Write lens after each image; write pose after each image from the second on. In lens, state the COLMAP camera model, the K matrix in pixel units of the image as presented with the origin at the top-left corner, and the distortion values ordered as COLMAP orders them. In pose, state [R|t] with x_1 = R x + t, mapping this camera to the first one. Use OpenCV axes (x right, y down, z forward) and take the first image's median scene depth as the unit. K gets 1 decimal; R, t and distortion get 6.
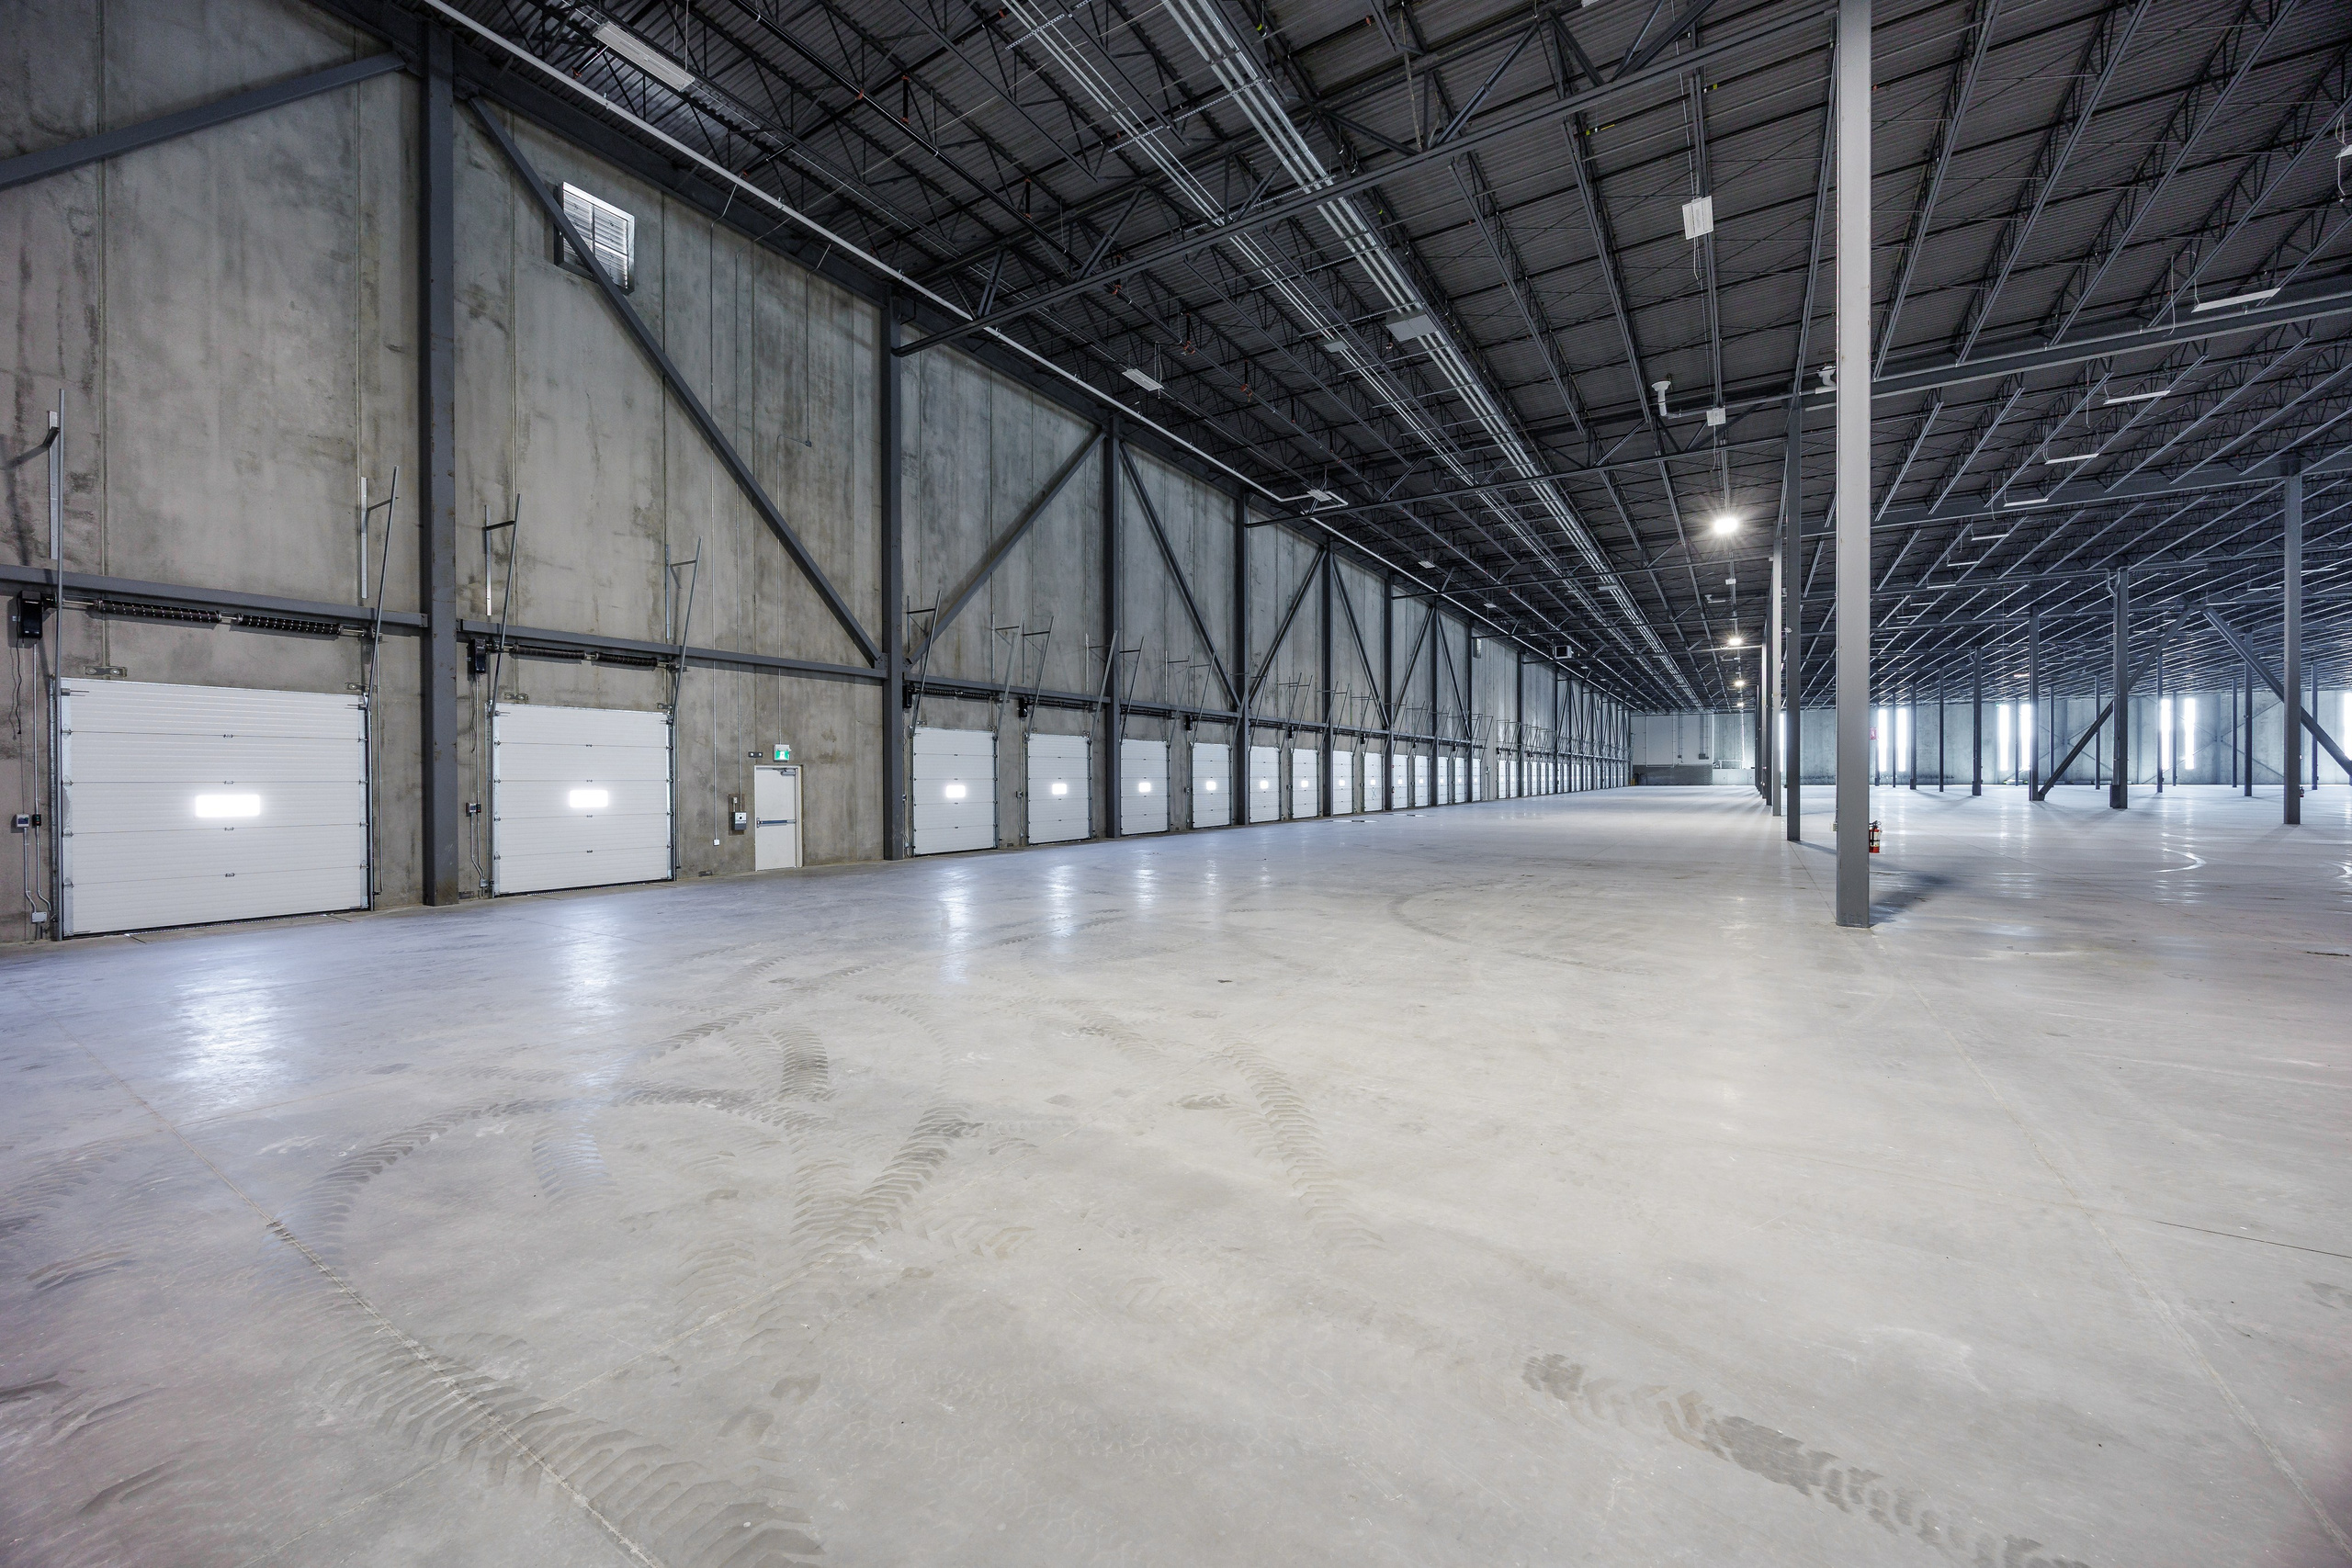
lens RADIAL K [[936.1, 0, 1182.0], [0, 936.1, 784.2], [0, 0, 1]] dist [0.006893, -0.000244]
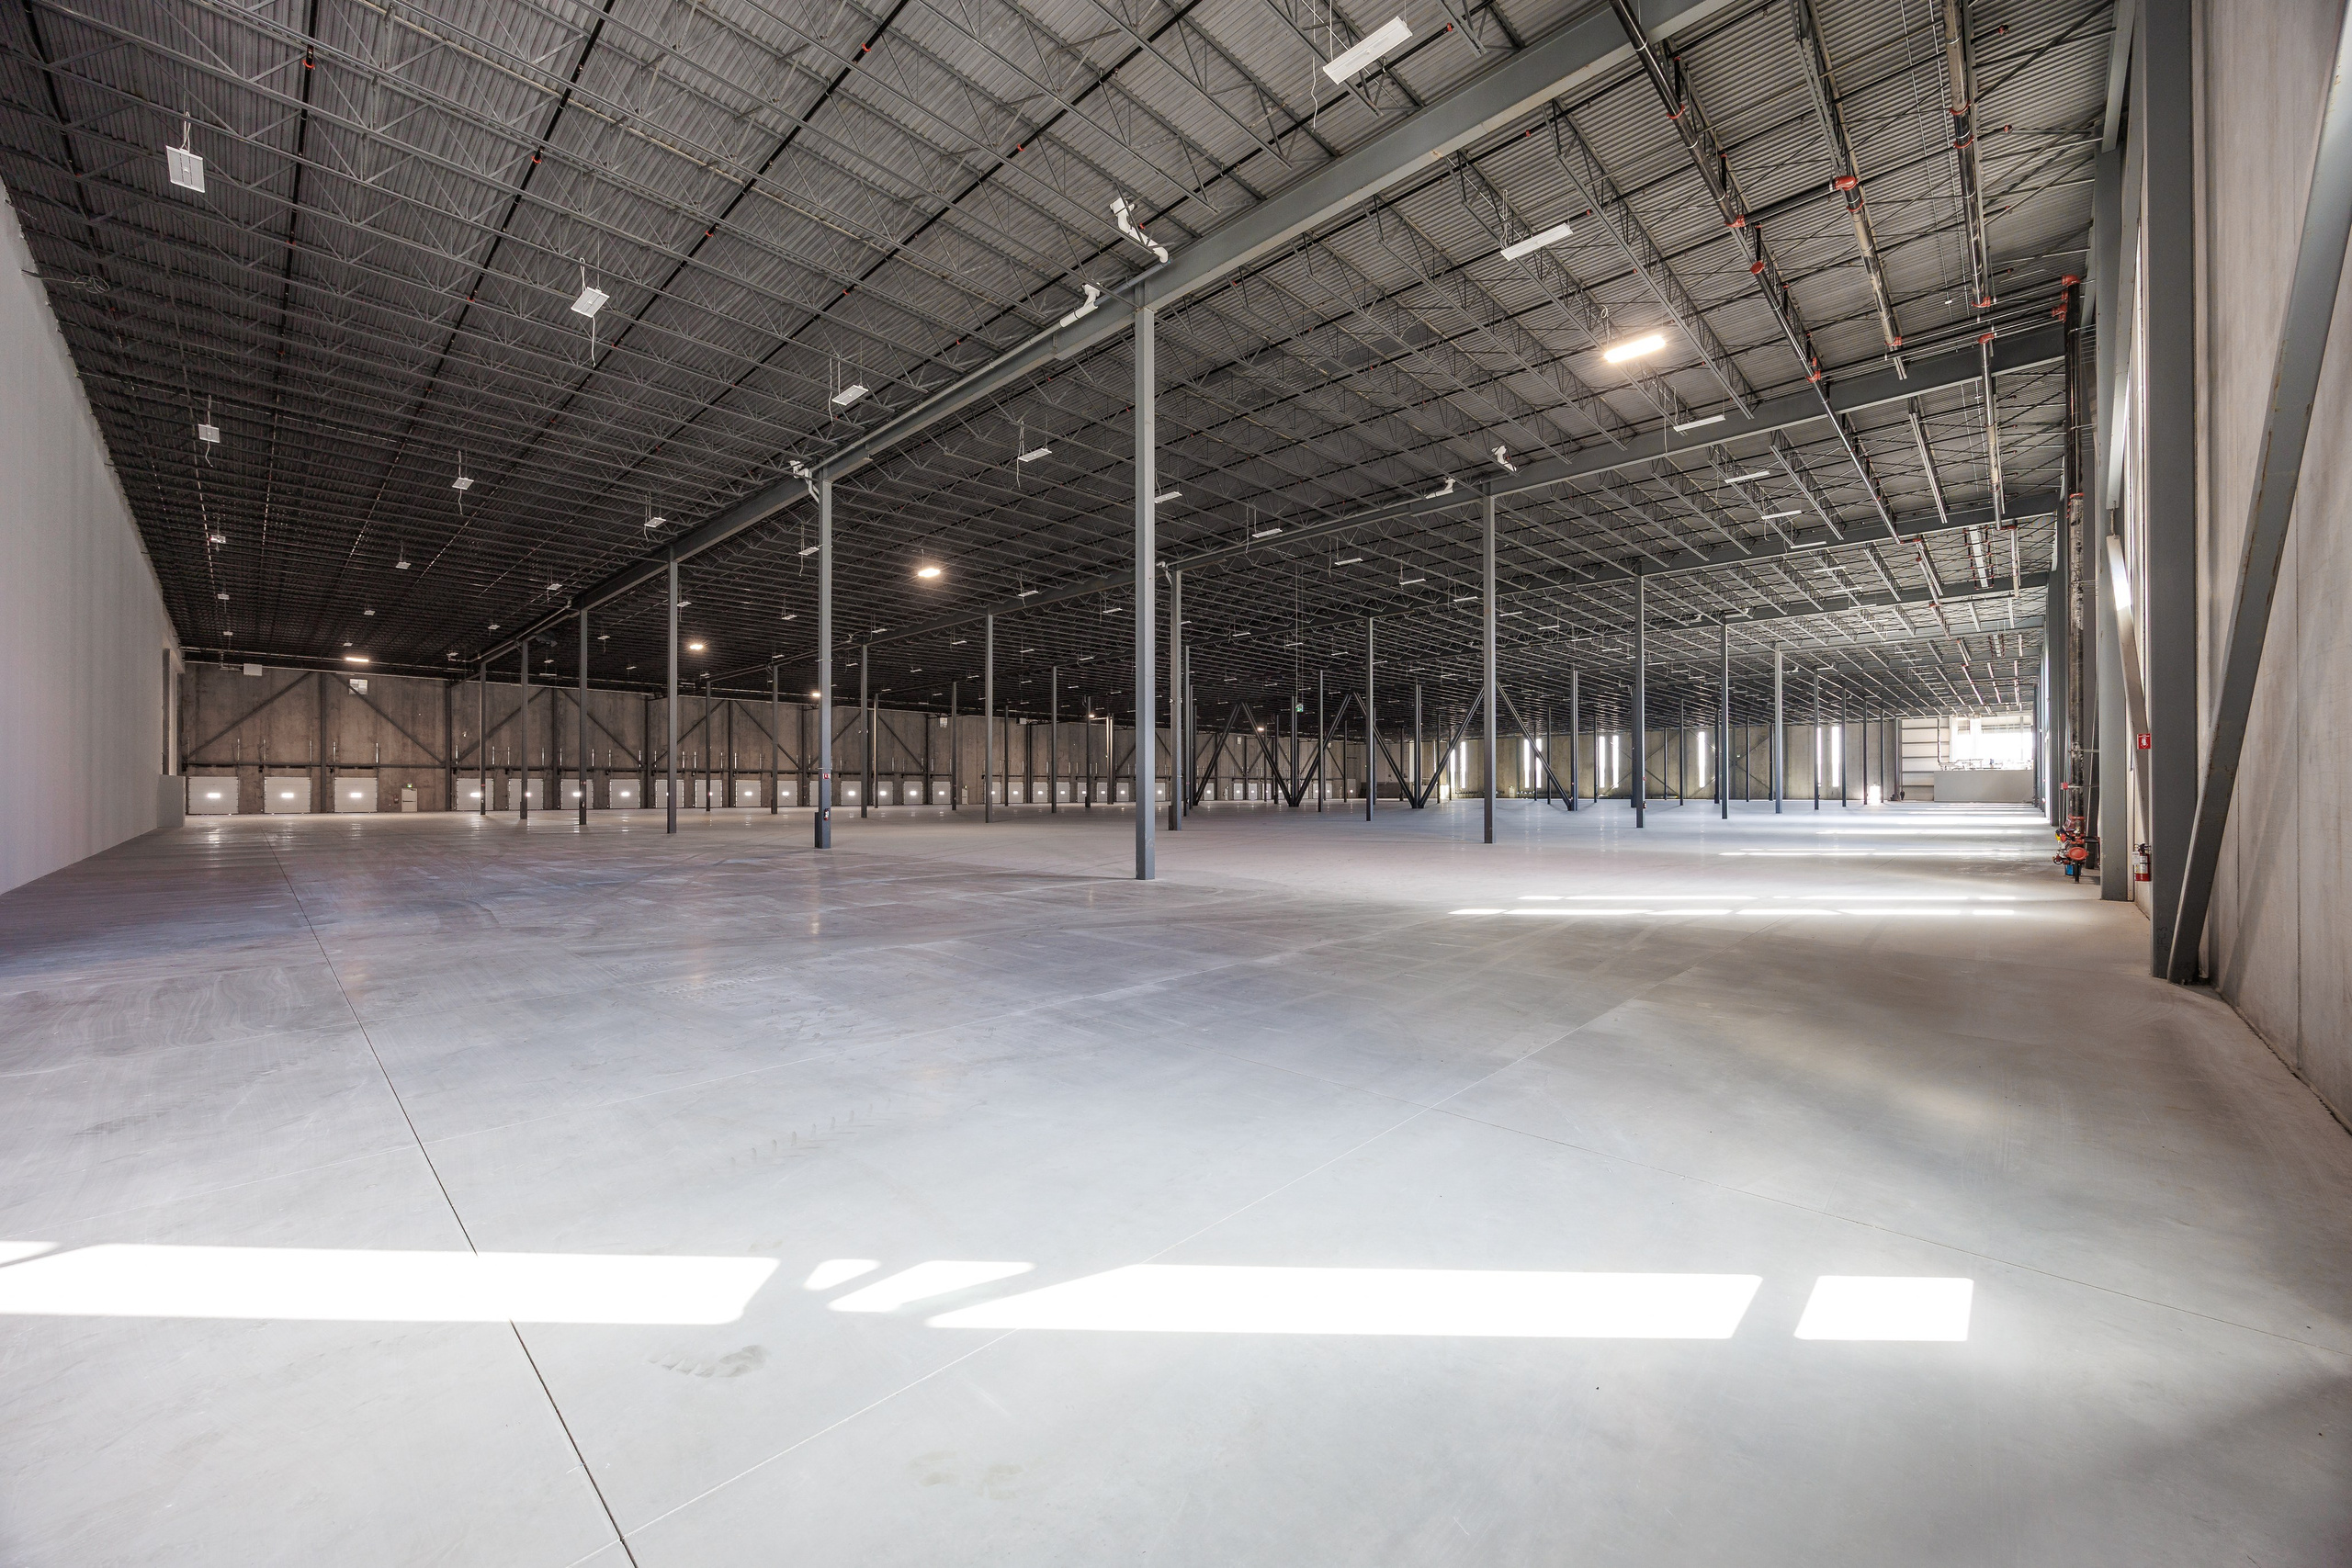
lens RADIAL K [[949.1, 0, 1162.5], [0, 949.1, 791.7], [0, 0, 1]] dist [0.013385, -0.000003]
pose [[0.981056, 0.004045, -0.193684, 3.177498], [-0.005174, 0.999972, -0.005320, 0.001803], [0.193657, 0.006221, 0.981050, -2.221341]]
